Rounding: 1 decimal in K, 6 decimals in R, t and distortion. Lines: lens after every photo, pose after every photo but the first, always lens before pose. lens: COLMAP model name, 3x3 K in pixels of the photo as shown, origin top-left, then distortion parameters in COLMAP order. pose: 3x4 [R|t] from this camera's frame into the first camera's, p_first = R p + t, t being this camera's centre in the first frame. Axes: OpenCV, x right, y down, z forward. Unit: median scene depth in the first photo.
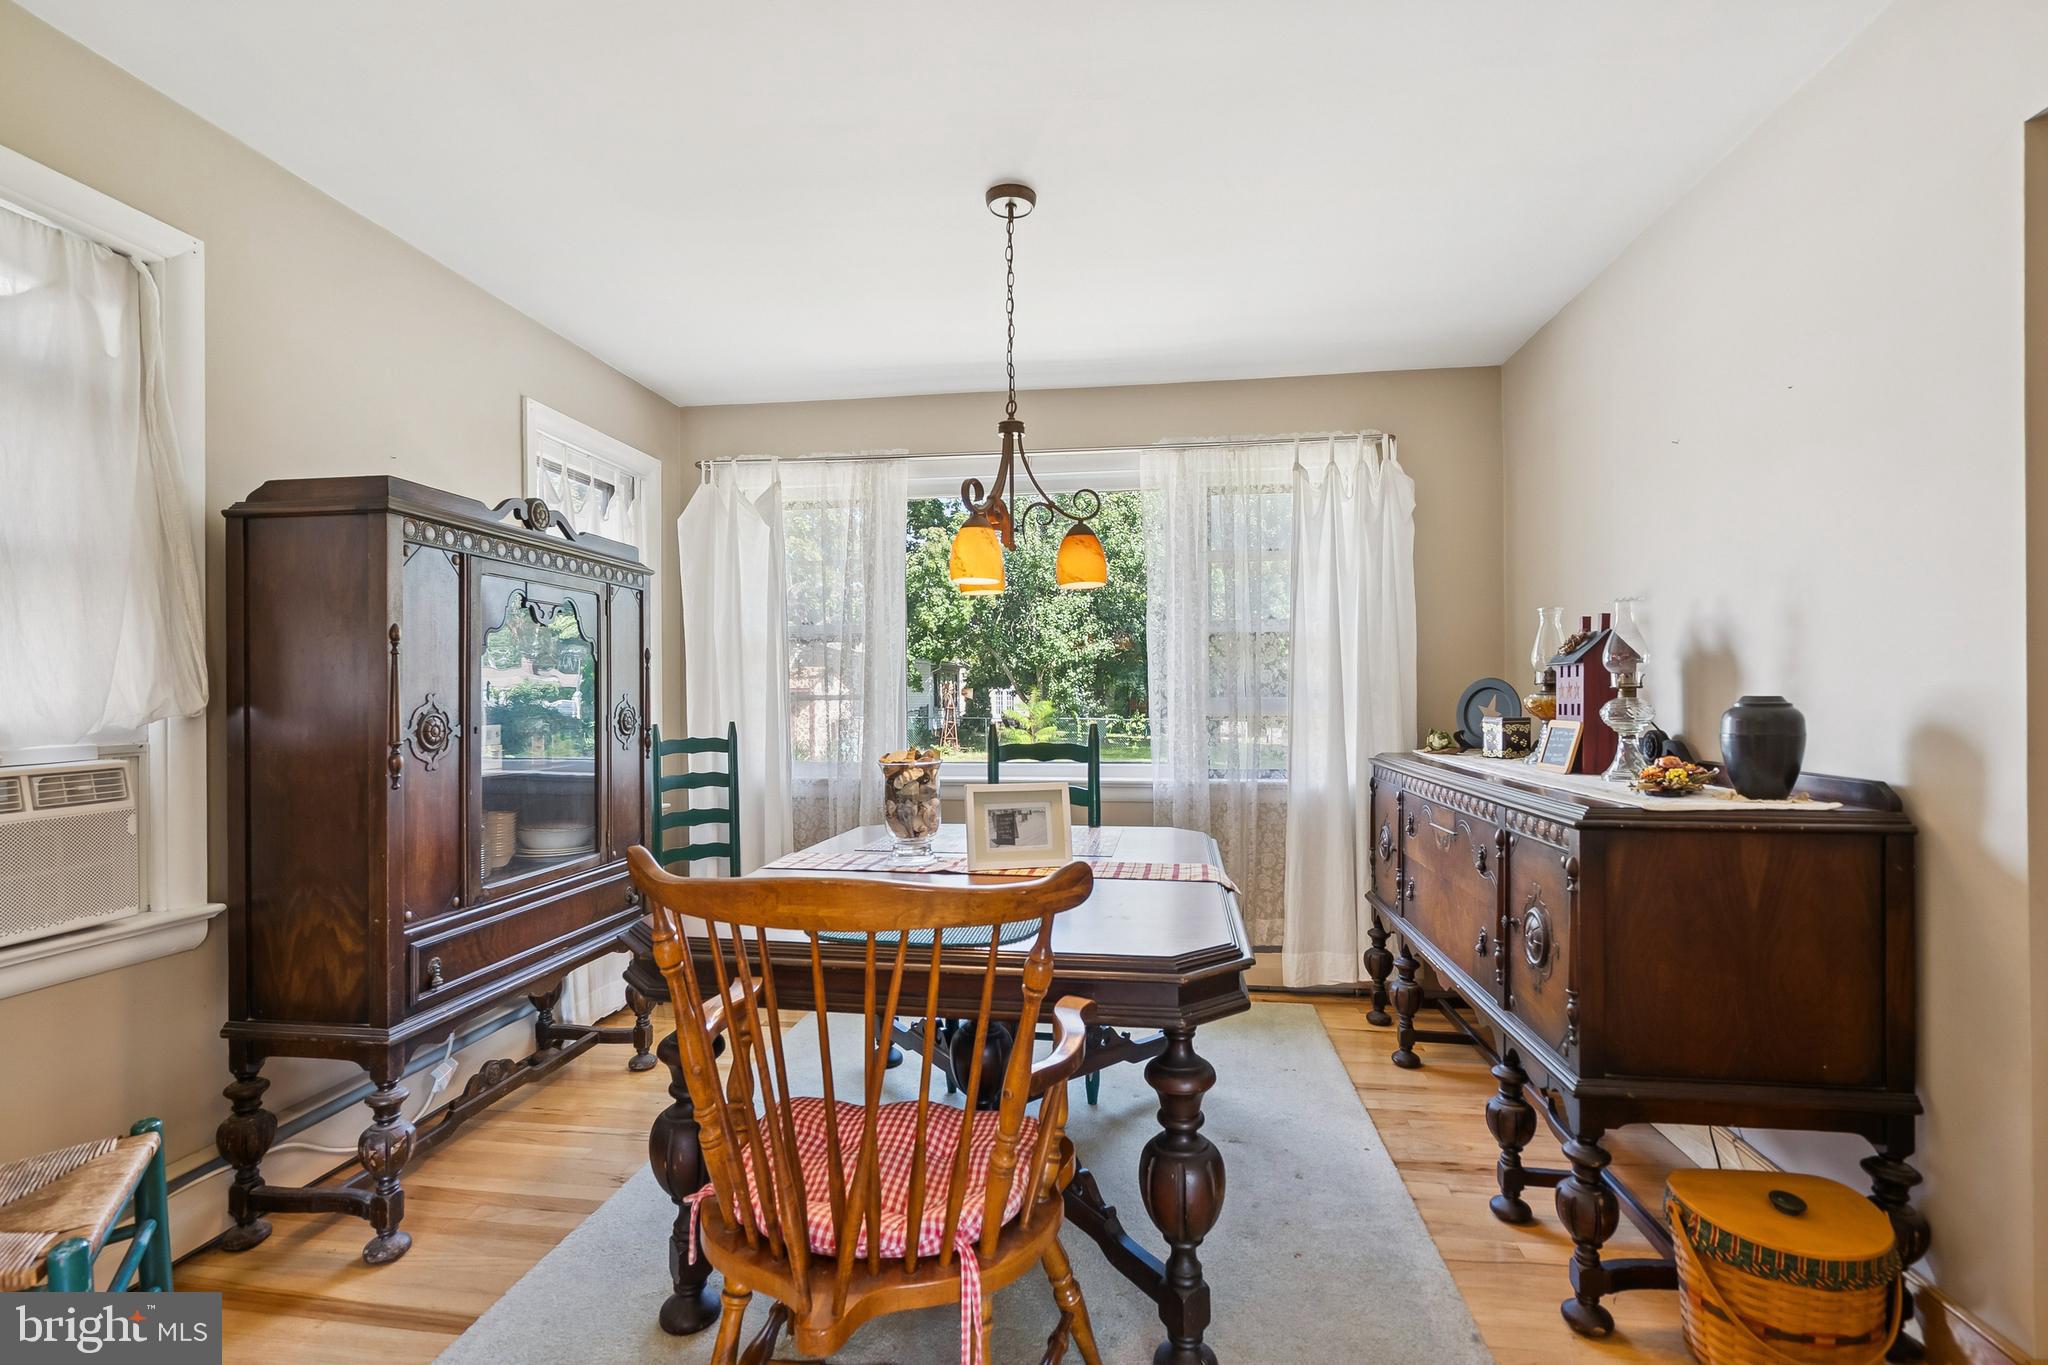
lens RADIAL K [[951.0, 0, 1019.8], [0, 951.0, 692.2], [0, 0, 1]] dist [-0.000689, 0.000783]
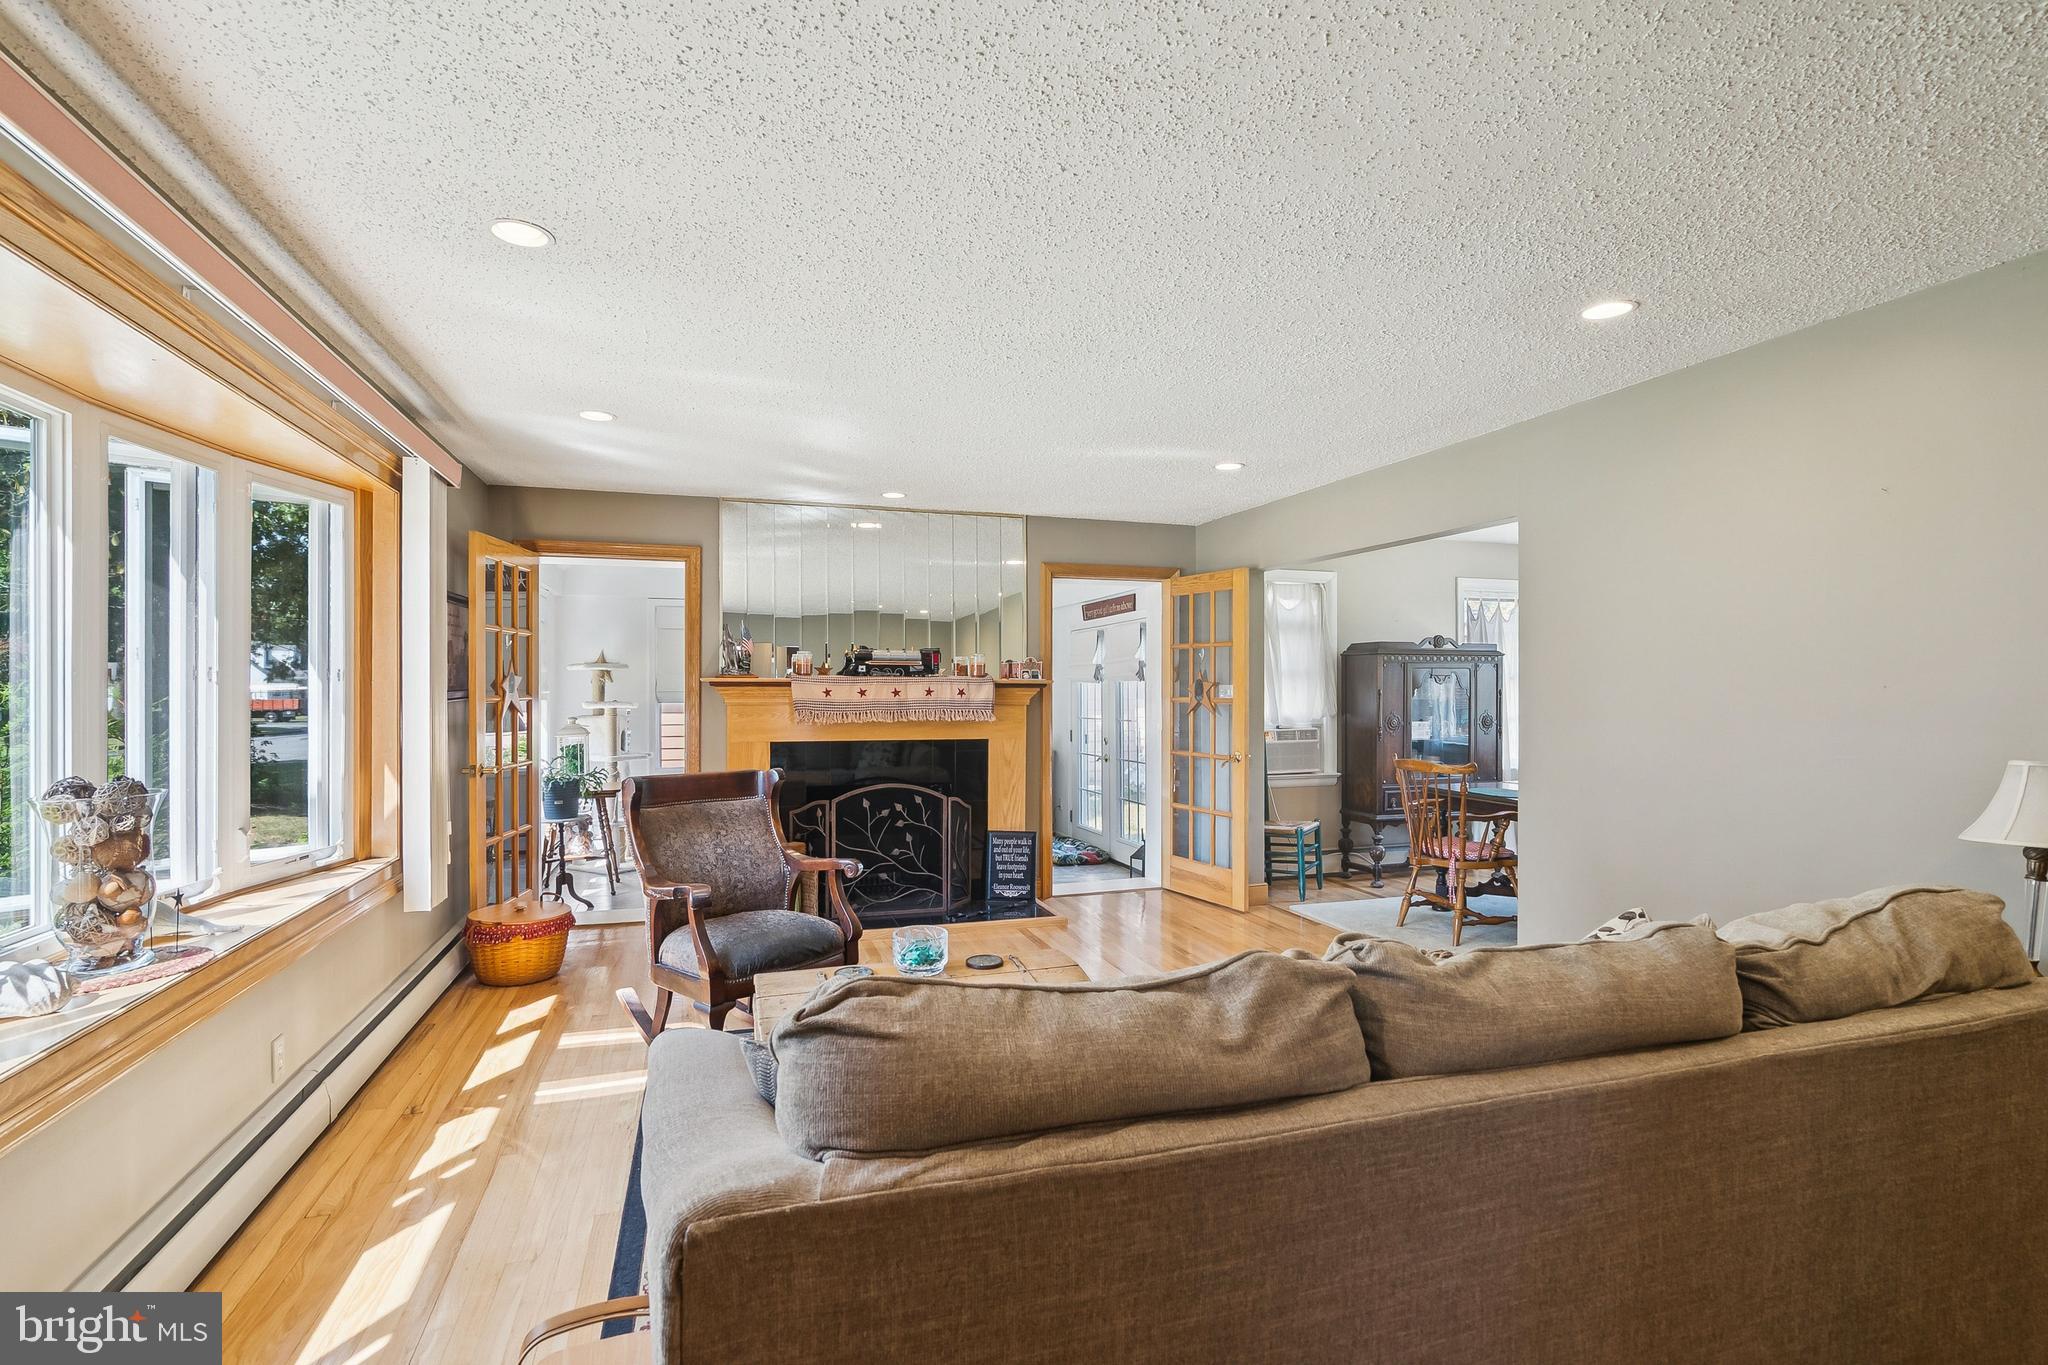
lens RADIAL K [[951.0, 0, 1019.8], [0, 951.0, 684.3], [0, 0, 1]] dist [-0.000689, 0.000783]
pose [[0.446980, 0.007481, -0.894513, 1.623904], [-0.001128, 0.999969, 0.007799, -0.110017], [0.894543, -0.002477, 0.446974, -1.477734]]
